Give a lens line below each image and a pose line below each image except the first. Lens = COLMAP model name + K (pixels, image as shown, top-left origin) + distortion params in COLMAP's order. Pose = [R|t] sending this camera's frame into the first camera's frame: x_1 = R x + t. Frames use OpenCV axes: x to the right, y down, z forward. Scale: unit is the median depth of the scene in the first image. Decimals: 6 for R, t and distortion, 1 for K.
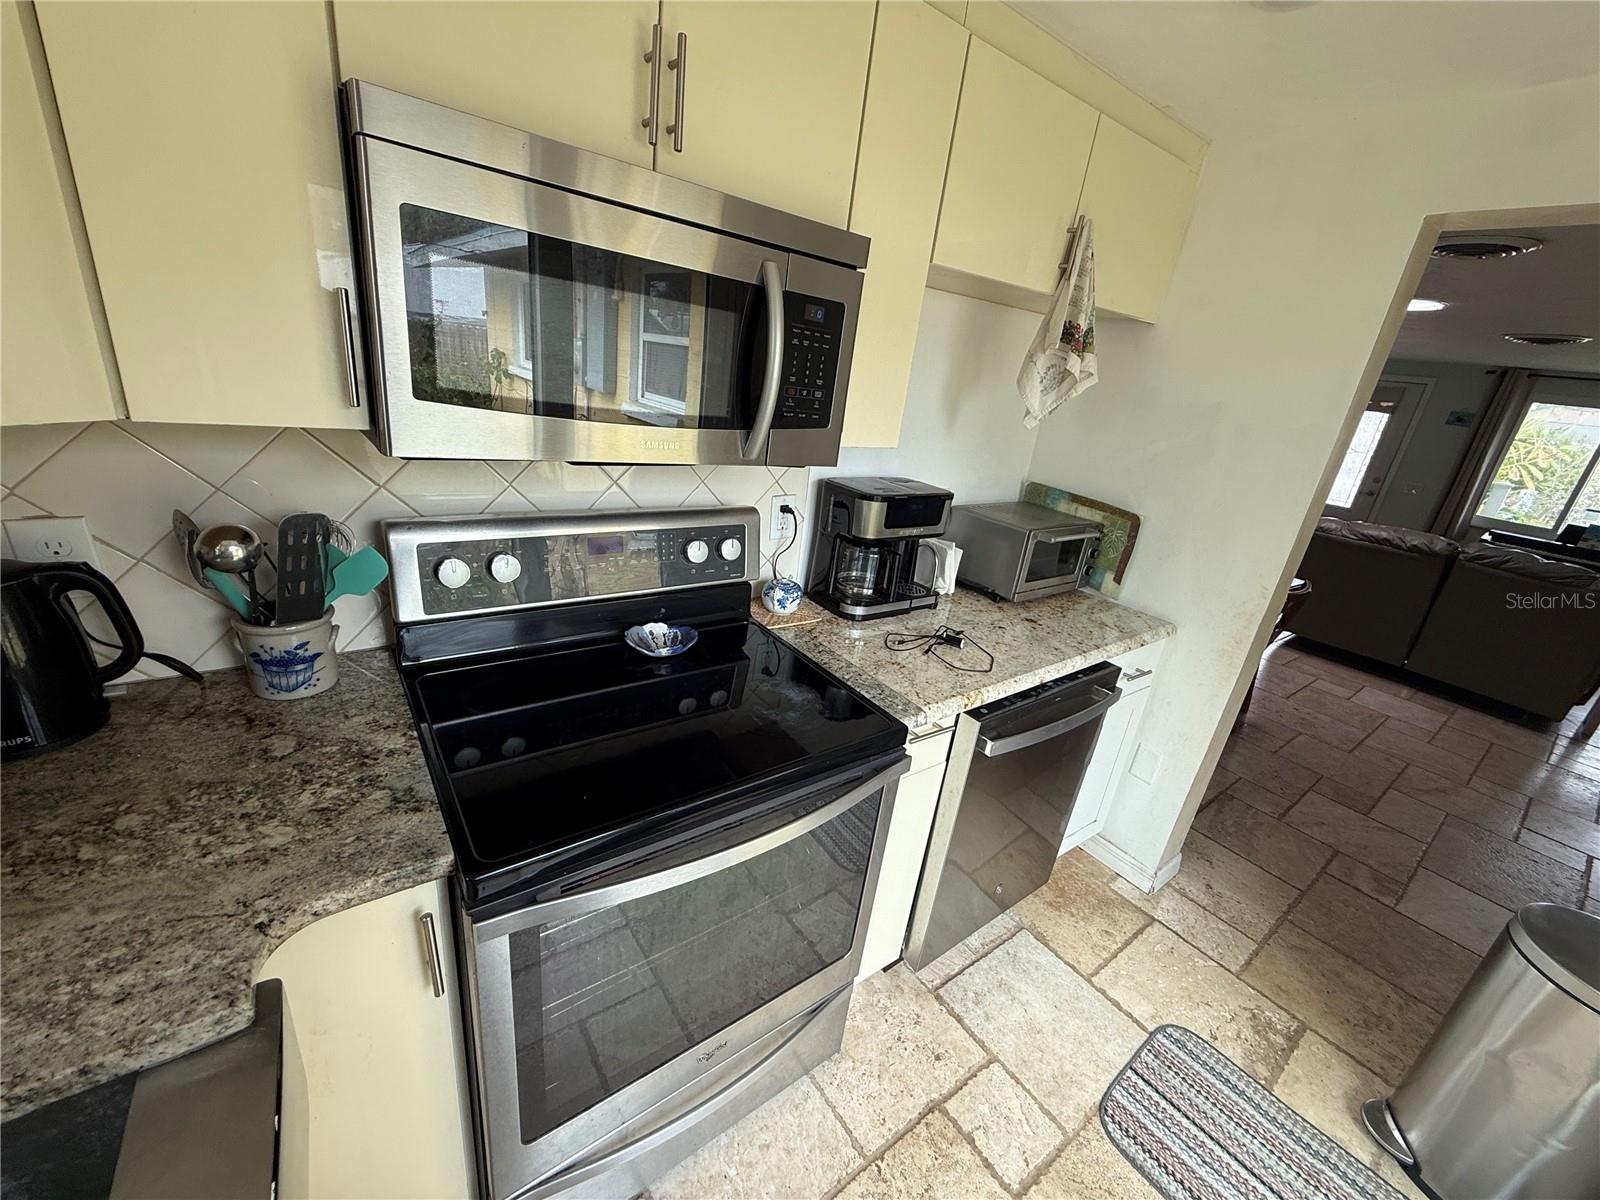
lens RADIAL K [[636.8, 0, 798.3], [0, 636.8, 602.4], [0, 0, 1]] dist [0.002042, -0.000059]
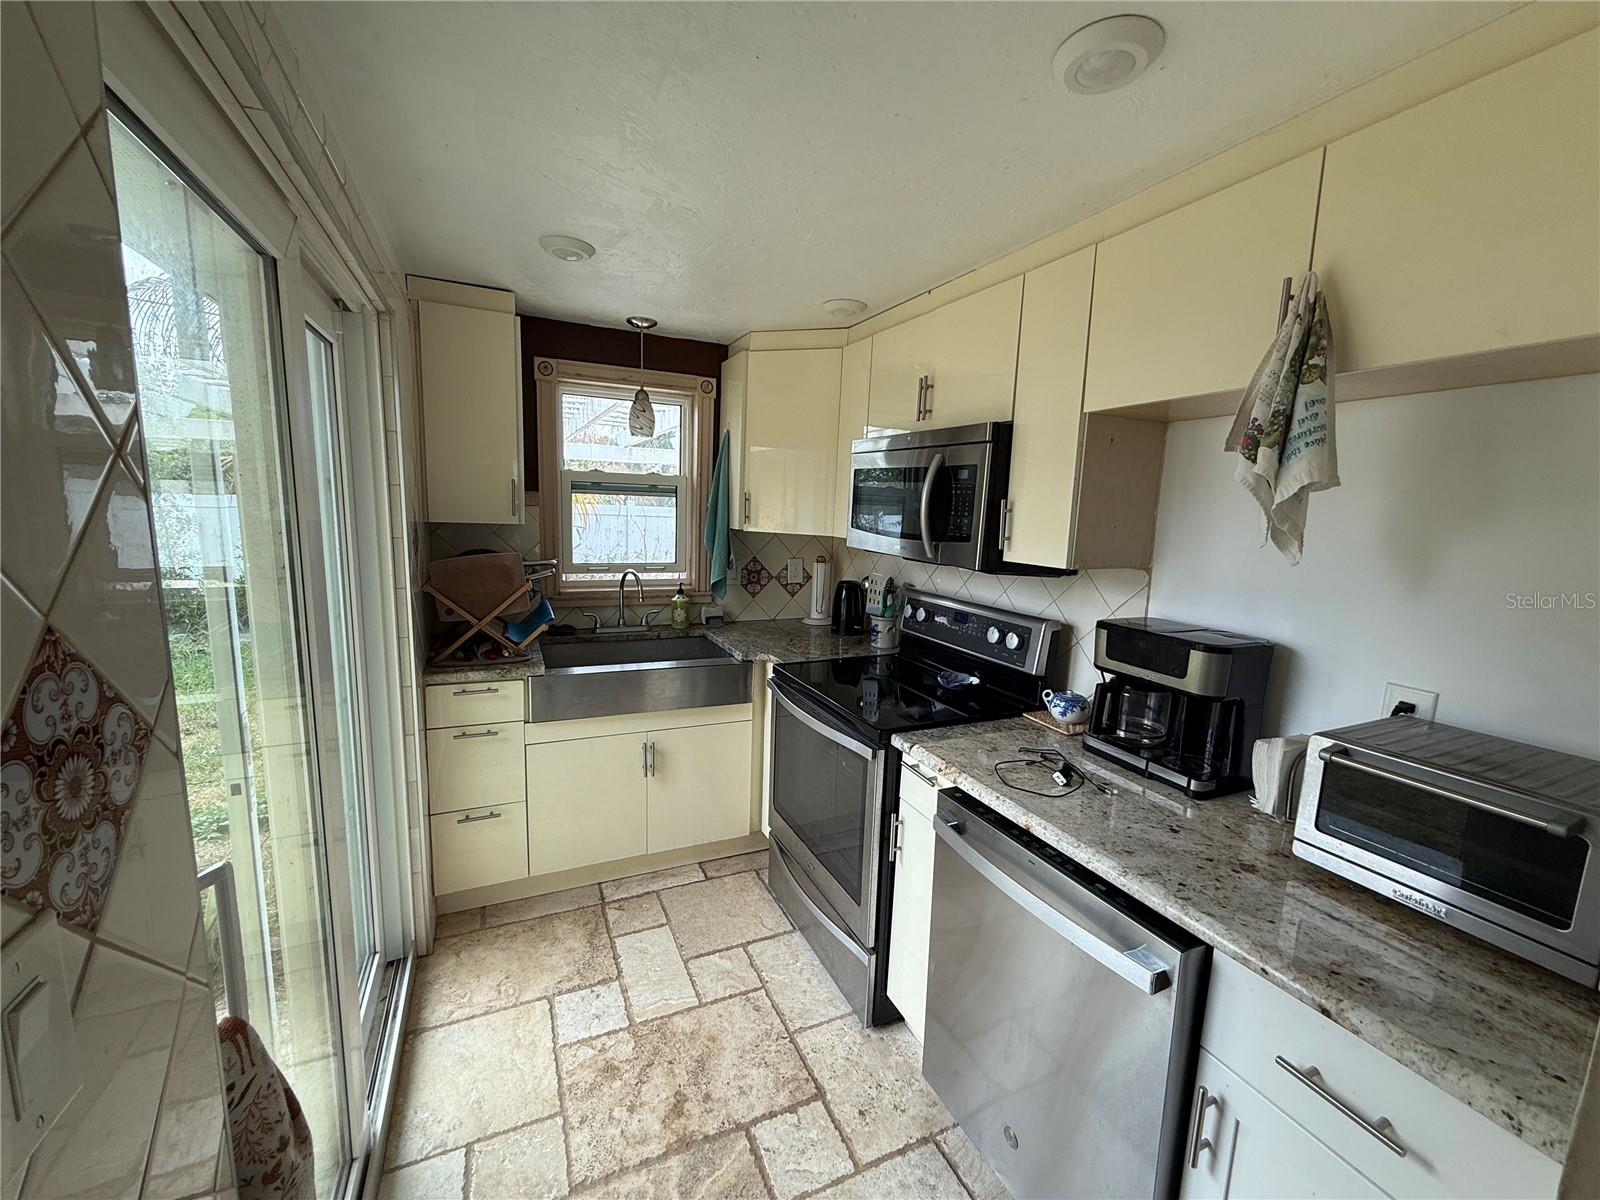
lens RADIAL K [[636.8, 0, 797.0], [0, 636.8, 599.5], [0, 0, 1]] dist [0.002042, -0.000059]
pose [[-0.201861, 0.018219, -0.979245, 1.350439], [-0.400942, 0.910674, 0.099593, -0.116654], [0.893587, 0.412724, -0.176525, 0.810841]]
